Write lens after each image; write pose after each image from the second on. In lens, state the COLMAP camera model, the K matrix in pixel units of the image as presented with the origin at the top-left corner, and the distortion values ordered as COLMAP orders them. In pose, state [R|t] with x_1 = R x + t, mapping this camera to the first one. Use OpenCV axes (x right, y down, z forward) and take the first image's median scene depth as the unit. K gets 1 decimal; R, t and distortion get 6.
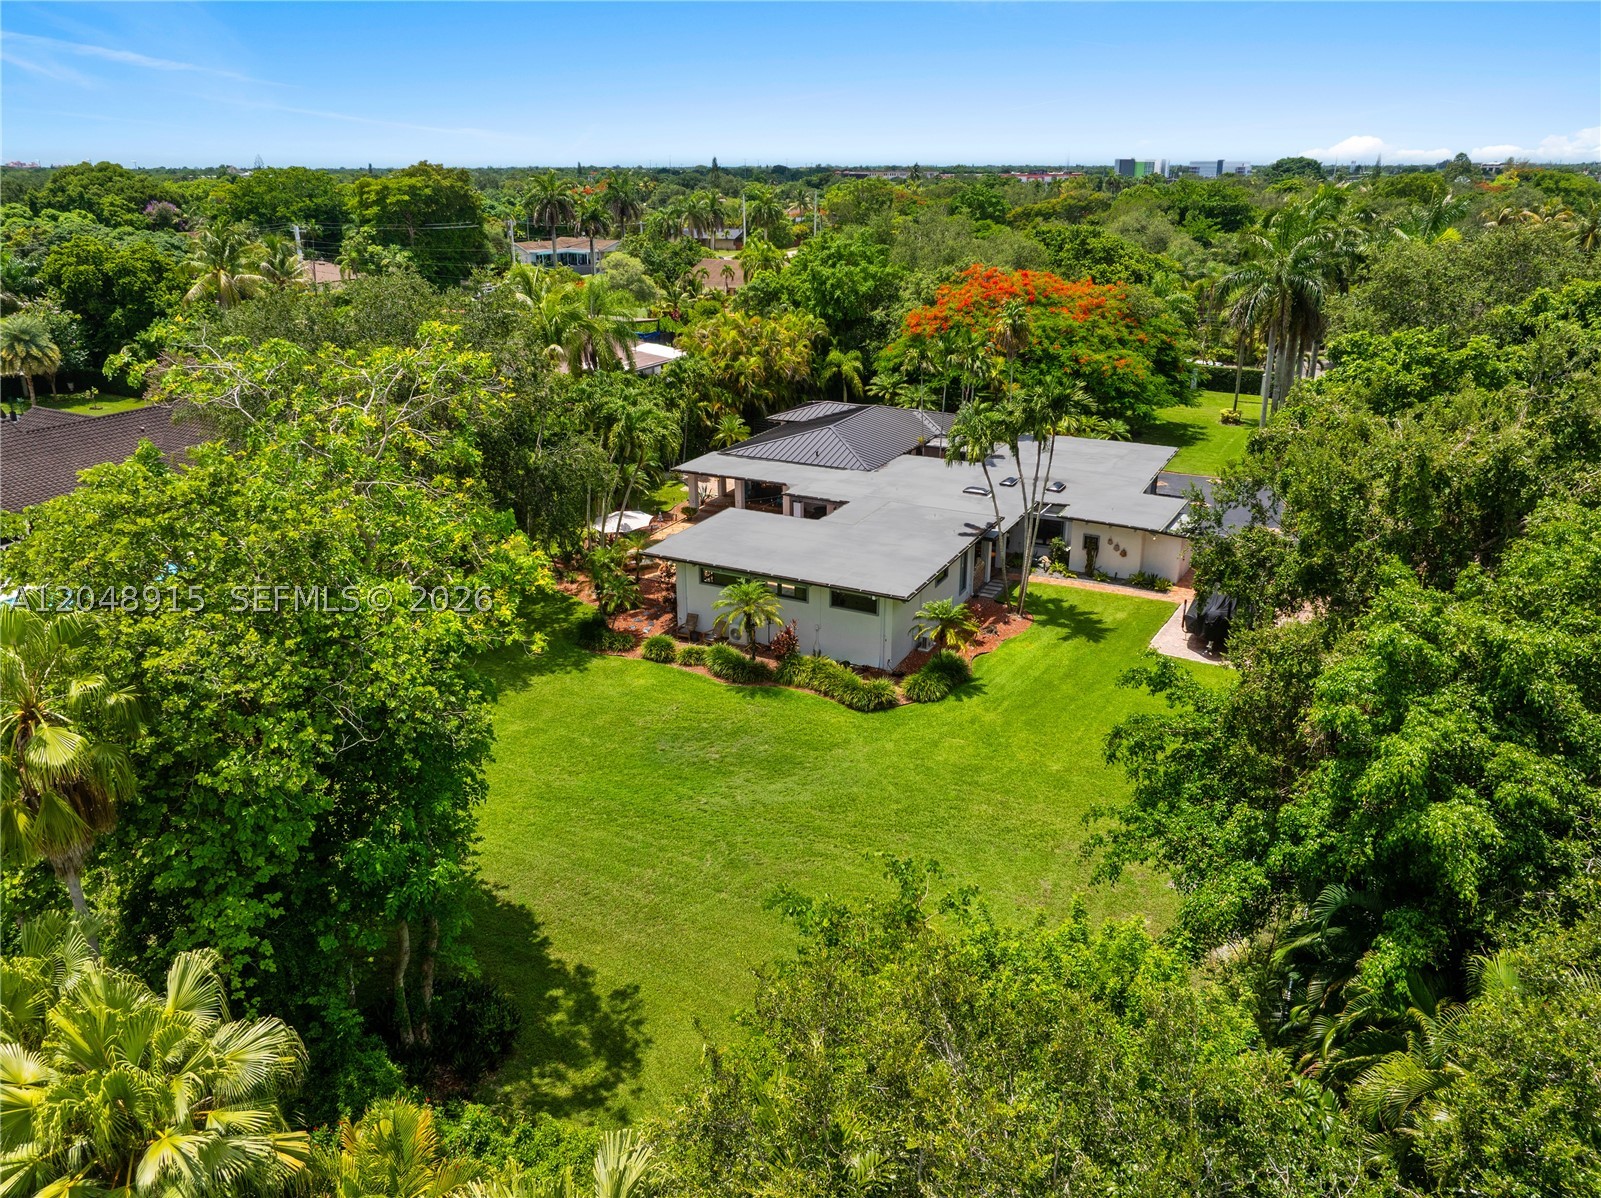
lens RADIAL K [[1118.6, 0, 810.8], [0, 1118.6, 602.4], [0, 0, 1]] dist [-0.007837, -0.020431]
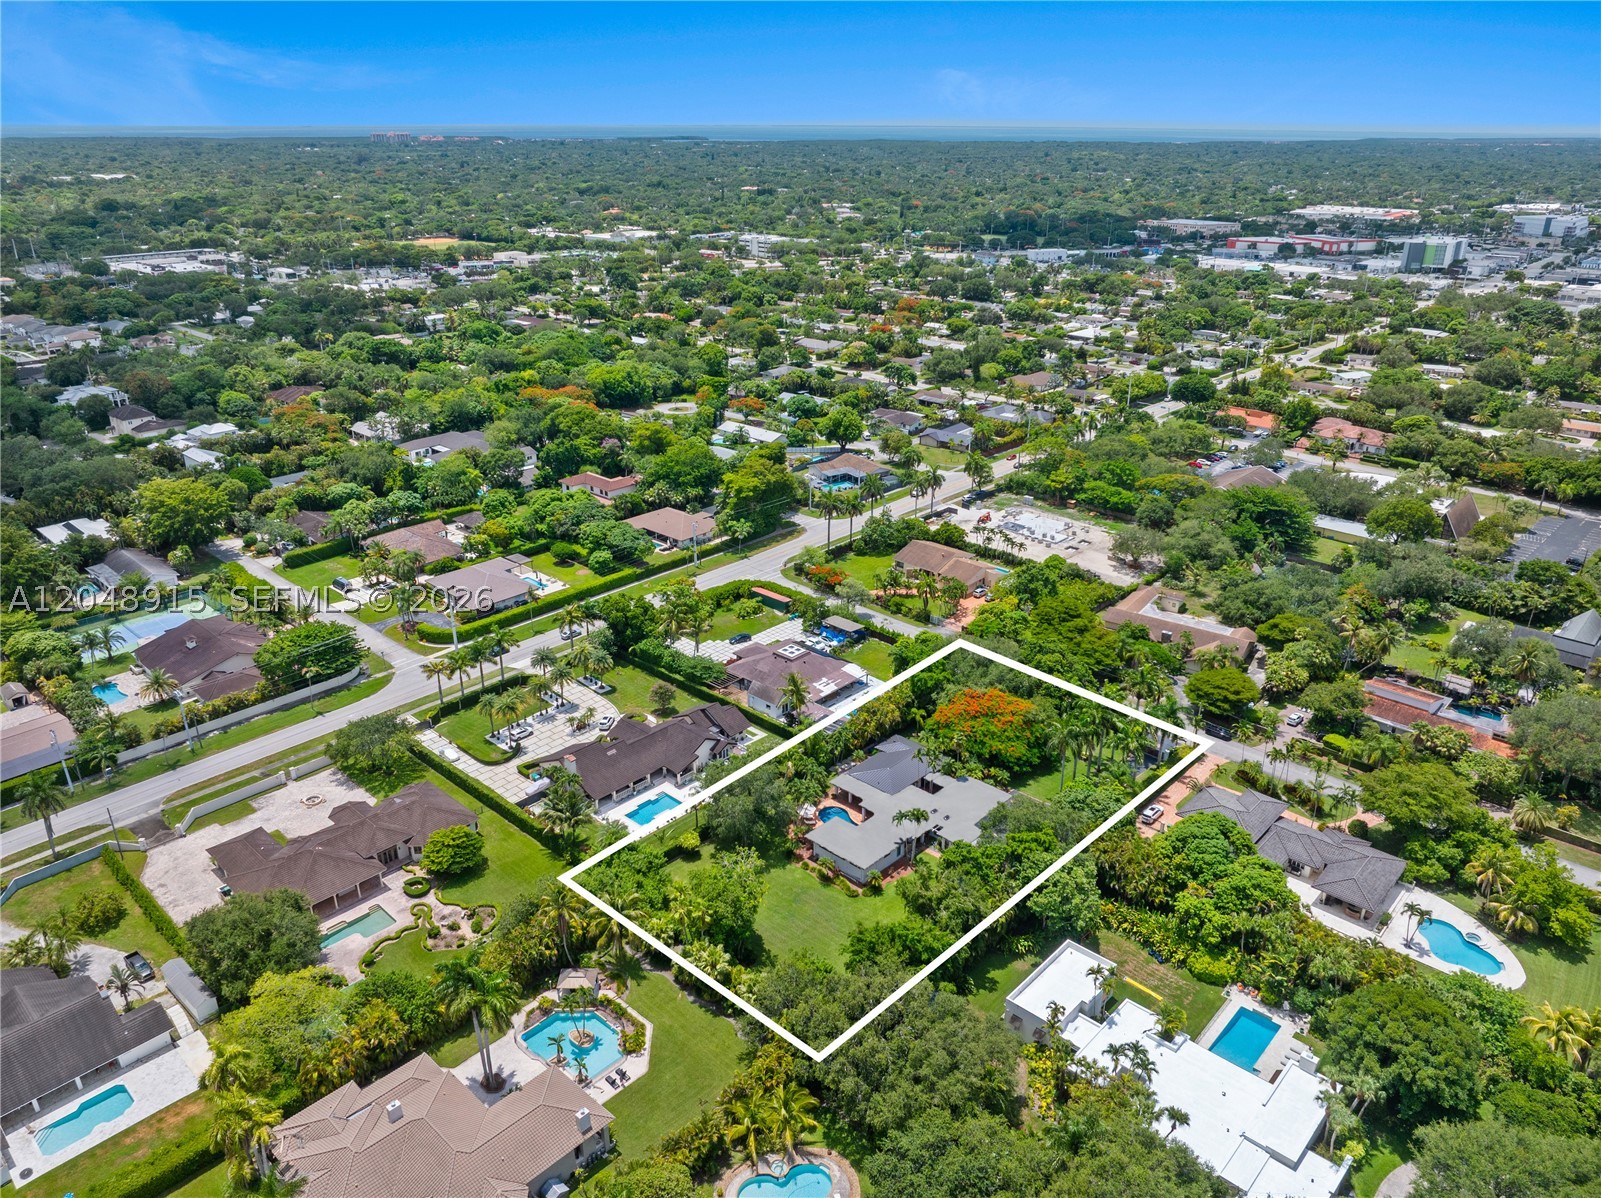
lens RADIAL K [[1118.6, 0, 810.8], [0, 1118.6, 602.4], [0, 0, 1]] dist [-0.007837, -0.020431]
pose [[0.961974, 0.108007, -0.250879, 0.714279], [-0.101250, 0.994068, 0.039726, -0.971507], [0.253681, -0.012814, 0.967203, -2.547312]]
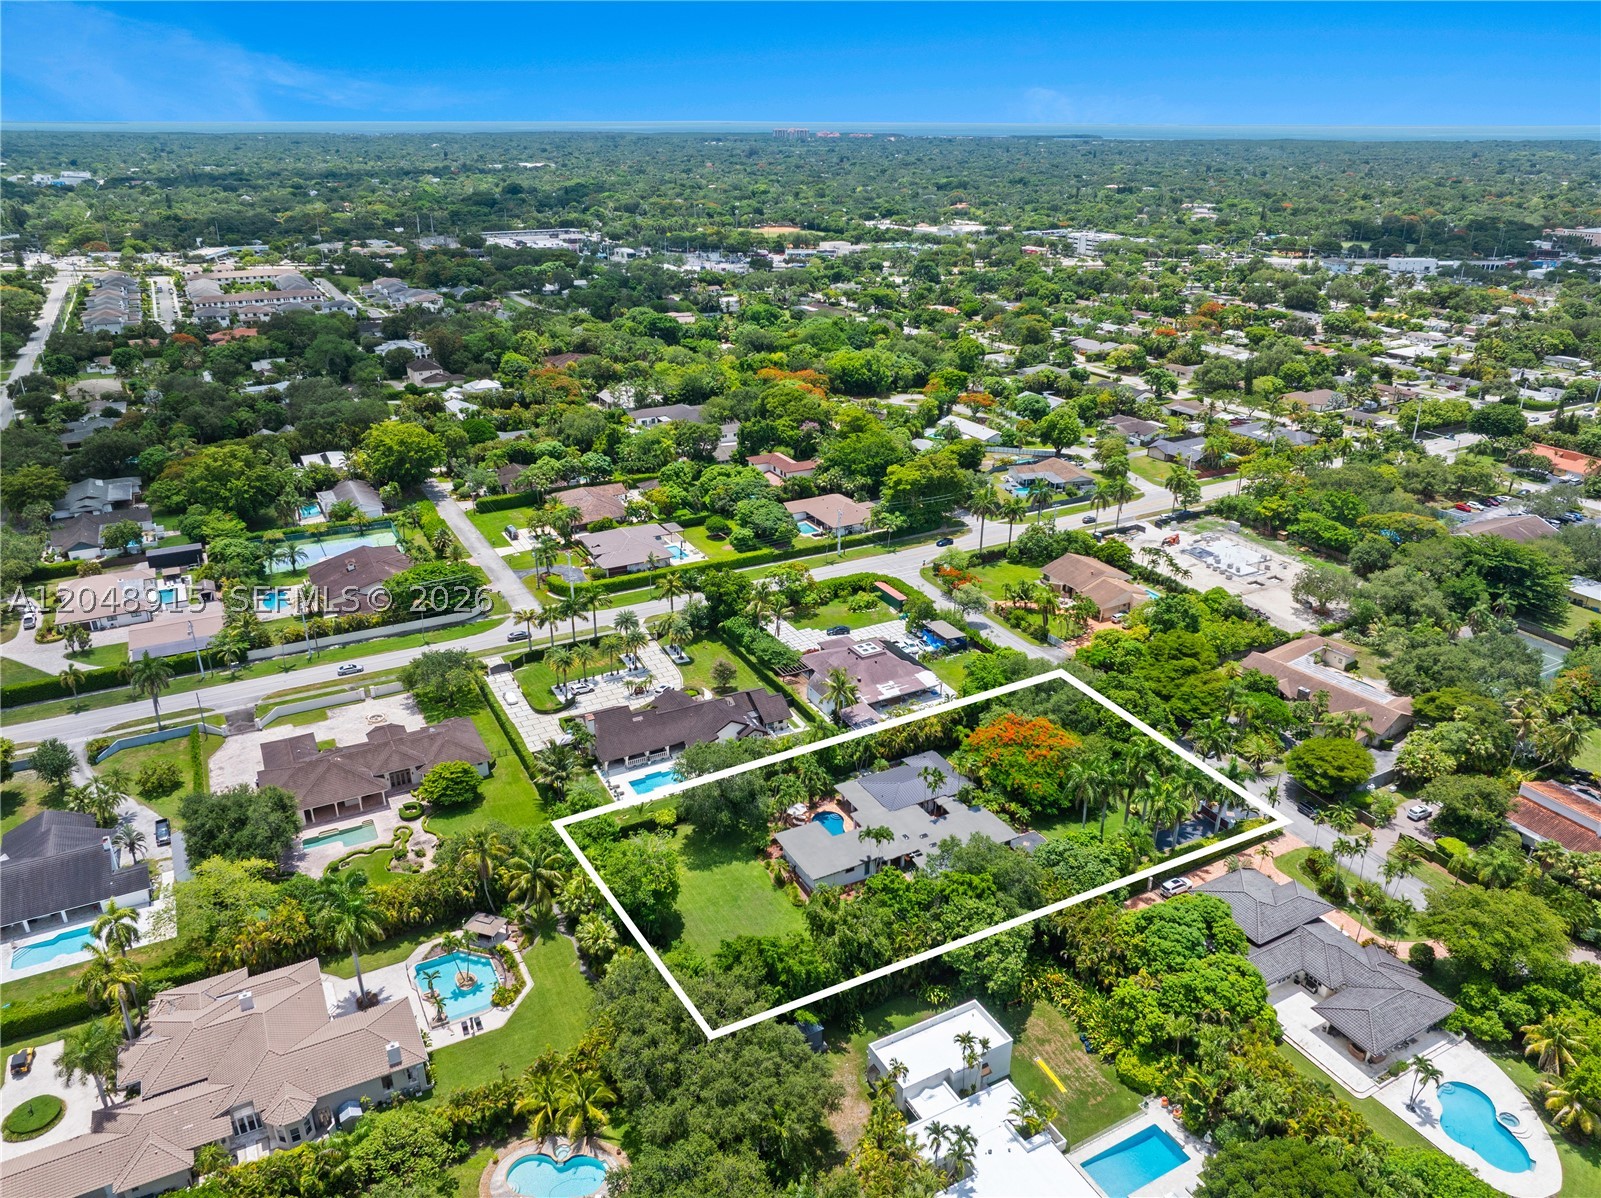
lens RADIAL K [[1118.6, 0, 810.8], [0, 1118.6, 602.4], [0, 0, 1]] dist [-0.007837, -0.020431]
pose [[0.819665, 0.224681, -0.526942, 1.660079], [-0.209913, 0.973693, 0.088647, -1.111292], [0.532997, 0.037951, 0.845265, -1.946307]]
